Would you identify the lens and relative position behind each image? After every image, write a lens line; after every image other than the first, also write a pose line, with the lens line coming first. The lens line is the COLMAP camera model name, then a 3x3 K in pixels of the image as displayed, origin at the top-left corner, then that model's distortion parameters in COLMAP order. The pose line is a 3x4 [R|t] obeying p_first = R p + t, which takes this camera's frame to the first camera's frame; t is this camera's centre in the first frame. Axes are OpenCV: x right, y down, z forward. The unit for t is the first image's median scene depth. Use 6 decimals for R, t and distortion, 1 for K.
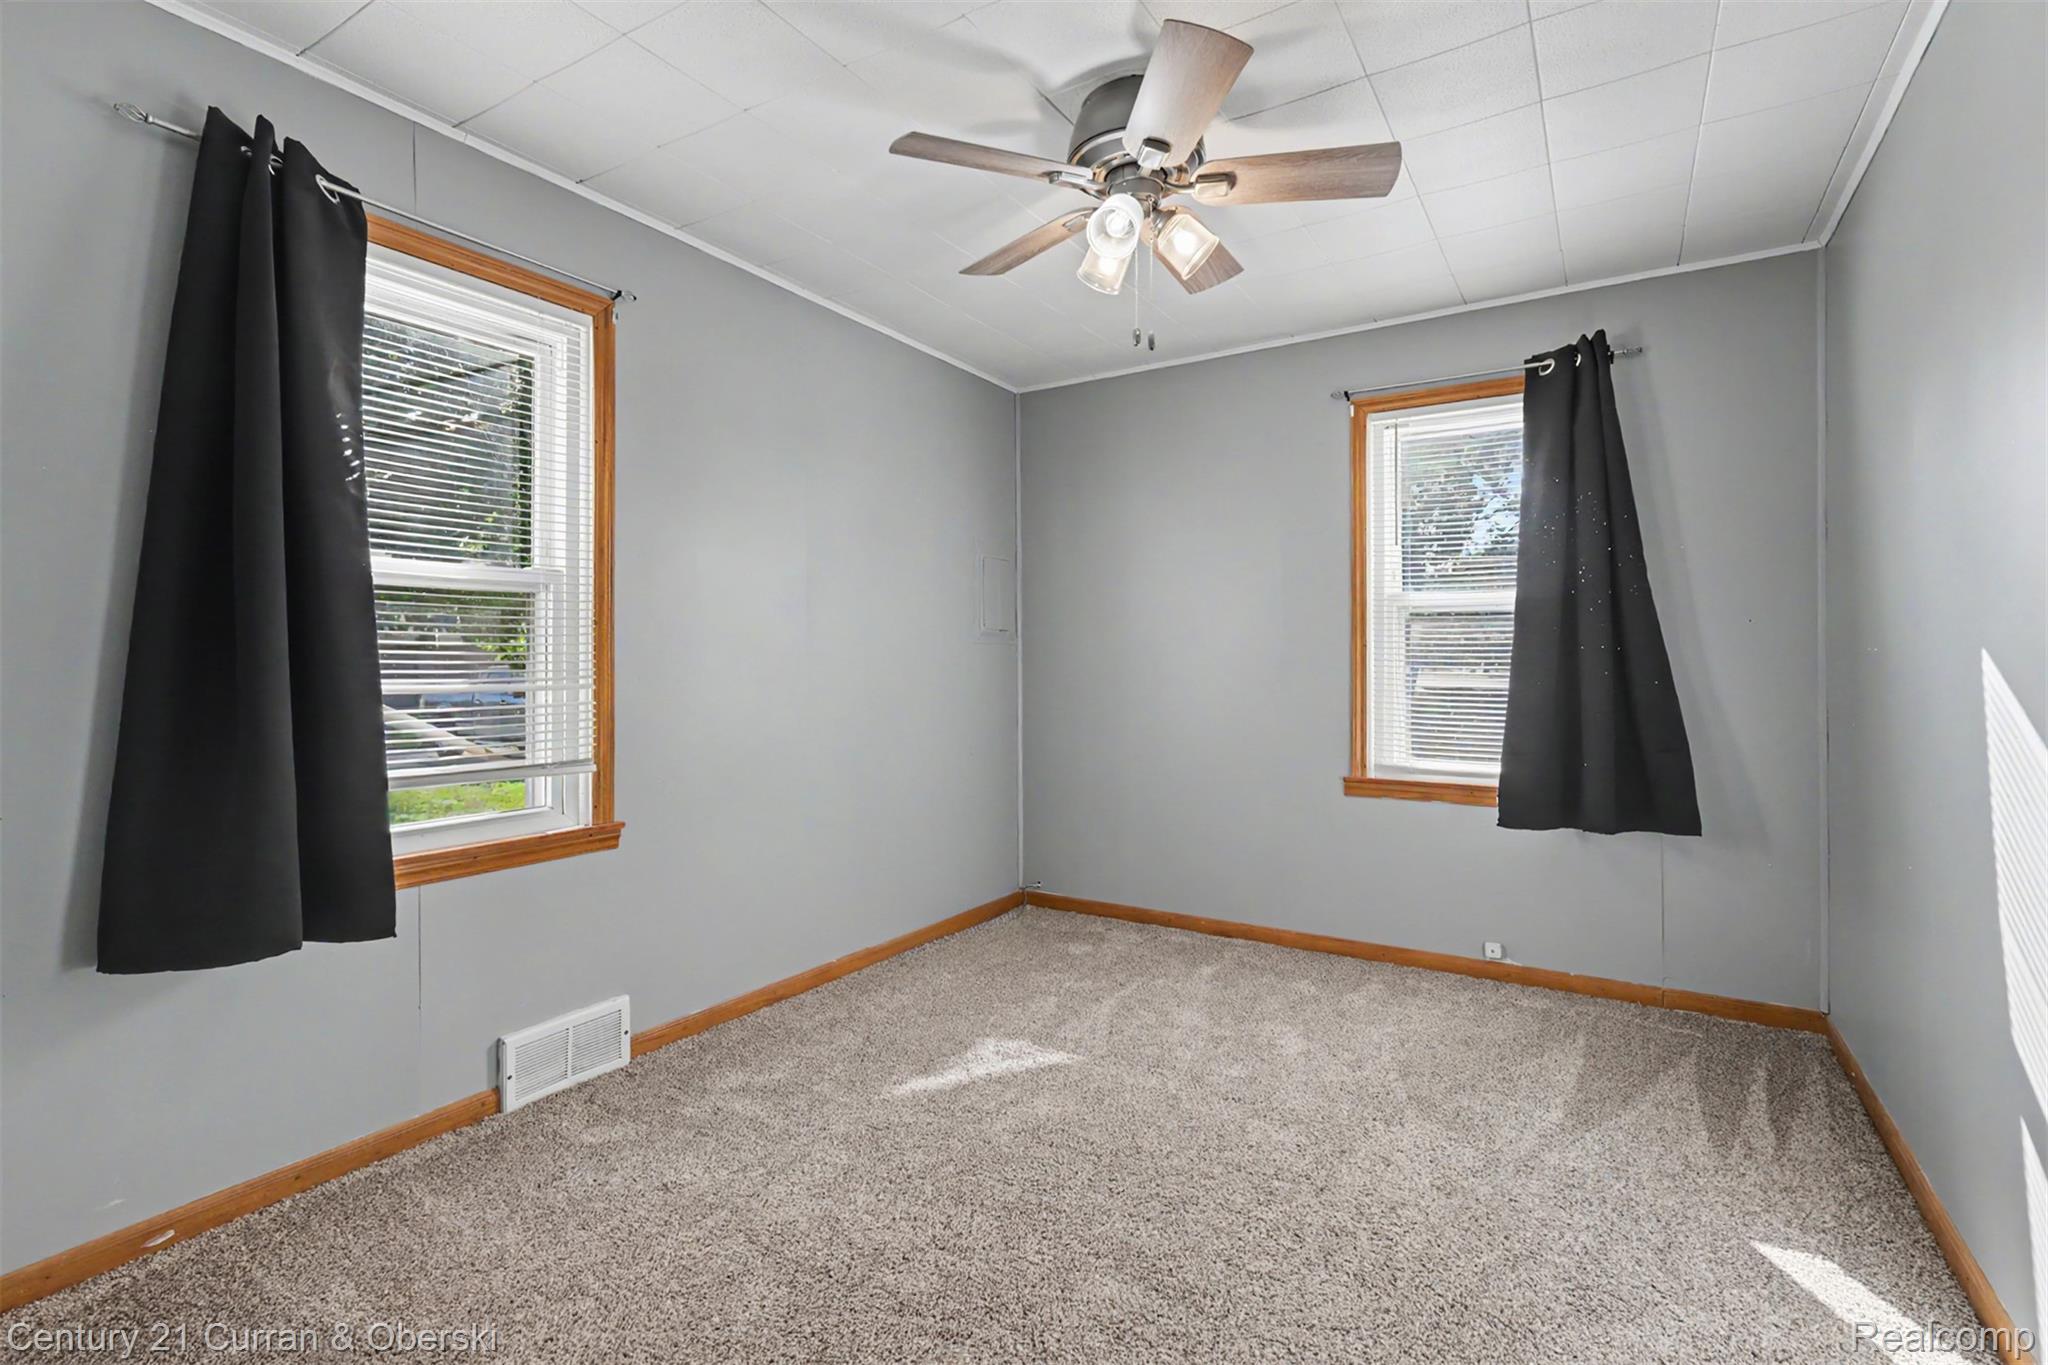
lens RADIAL K [[897.7, 0, 1026.7], [0, 897.7, 676.5], [0, 0, 1]] dist [-0.000472, -0.000260]
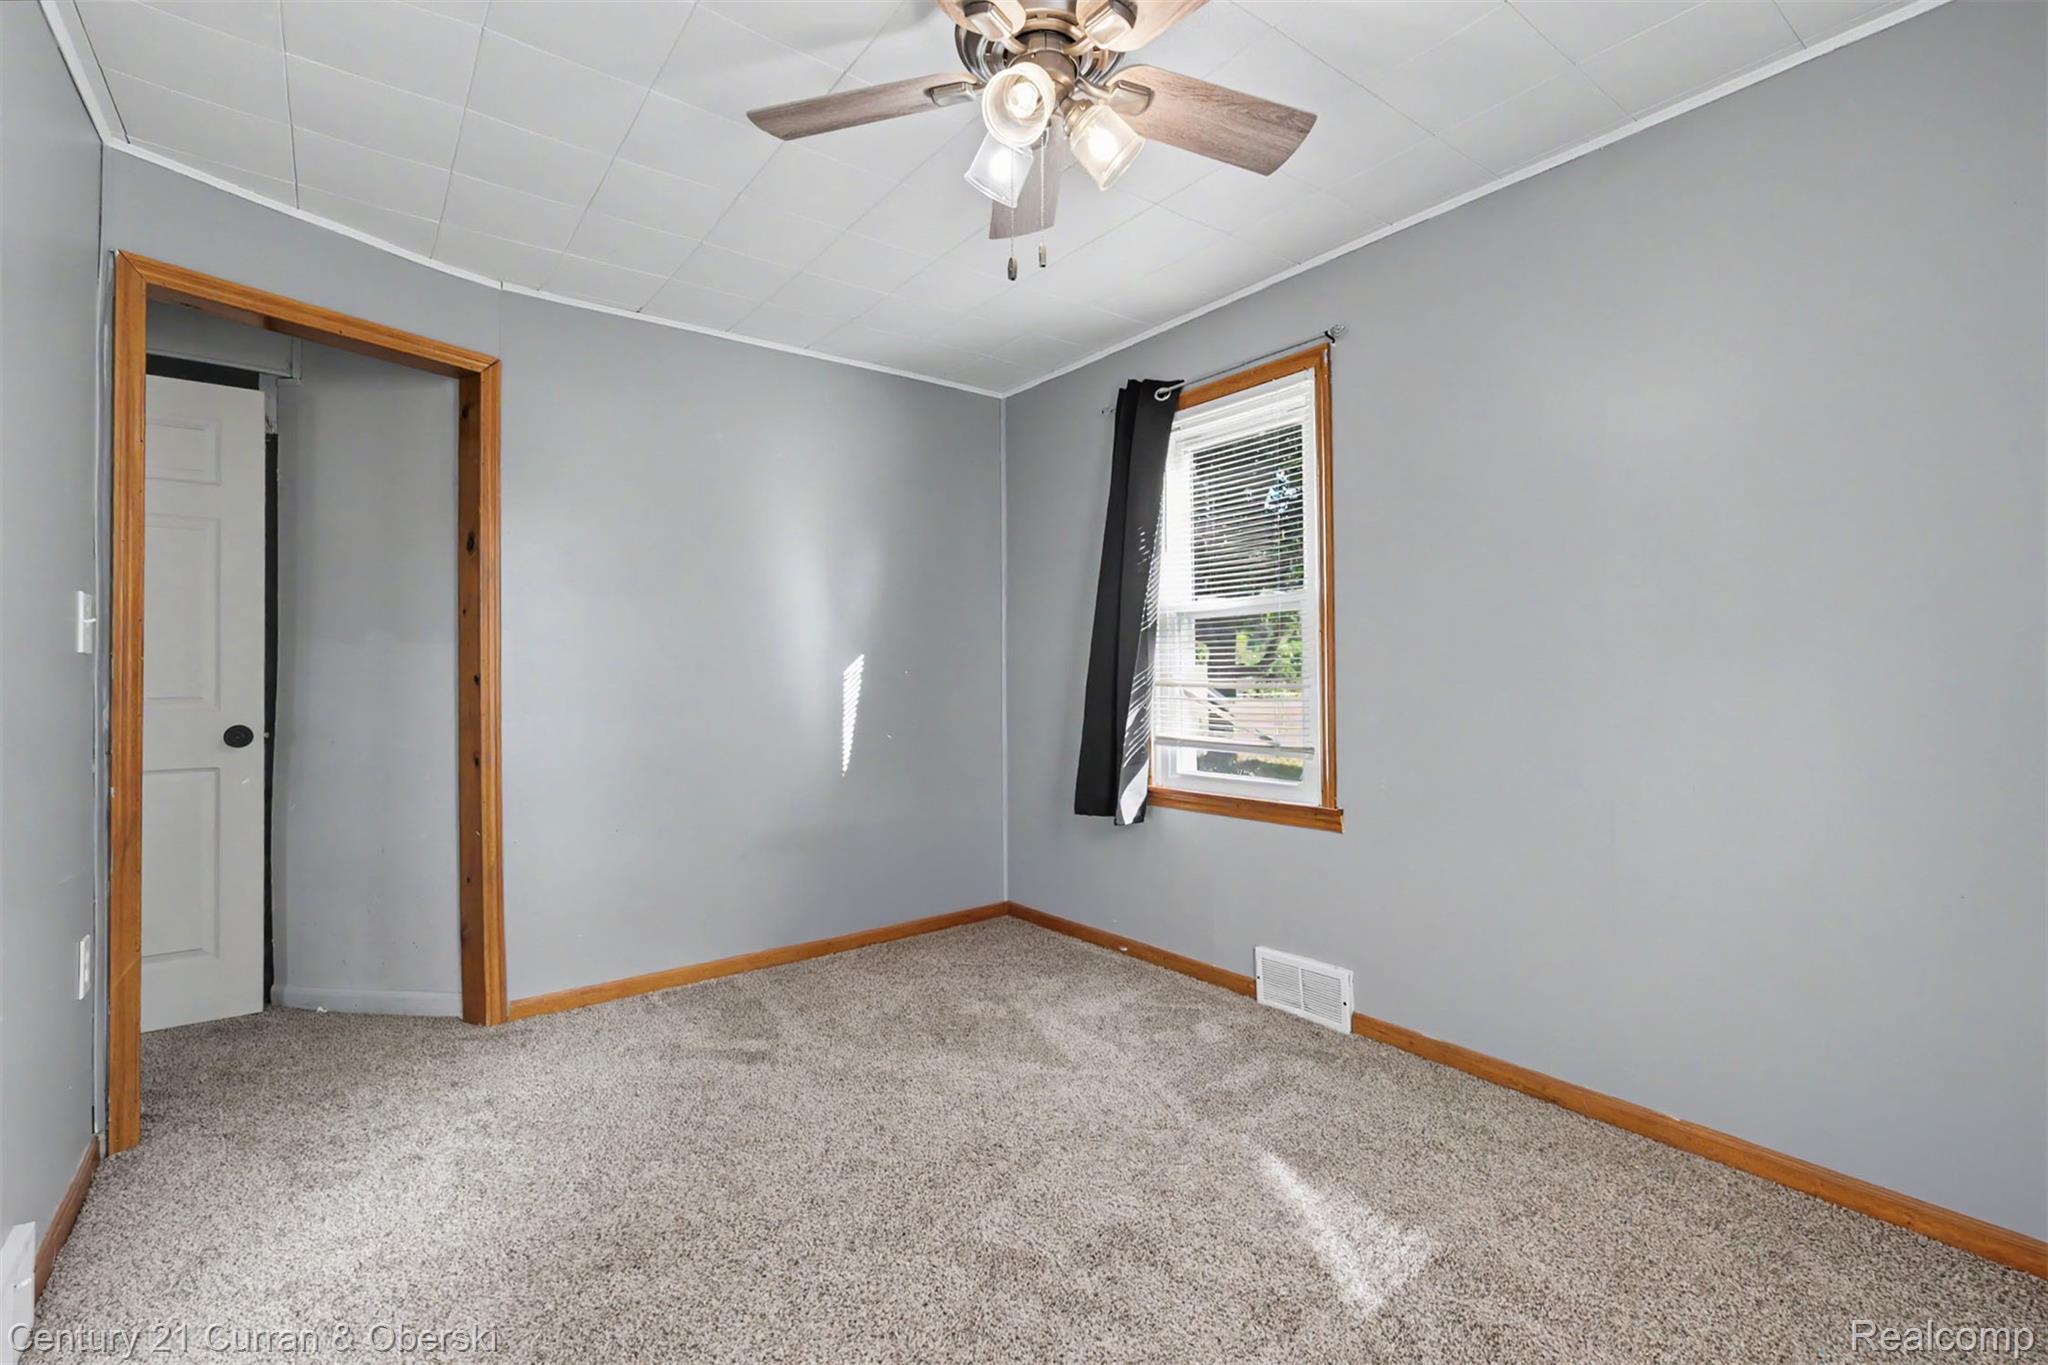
lens RADIAL K [[897.7, 0, 1026.7], [0, 897.7, 676.5], [0, 0, 1]] dist [-0.000472, -0.000260]
pose [[-0.335785, 0.008629, -0.941899, 0.725148], [0.002457, 0.999963, 0.008285, -0.010531], [0.941936, 0.000468, -0.335793, 1.027344]]
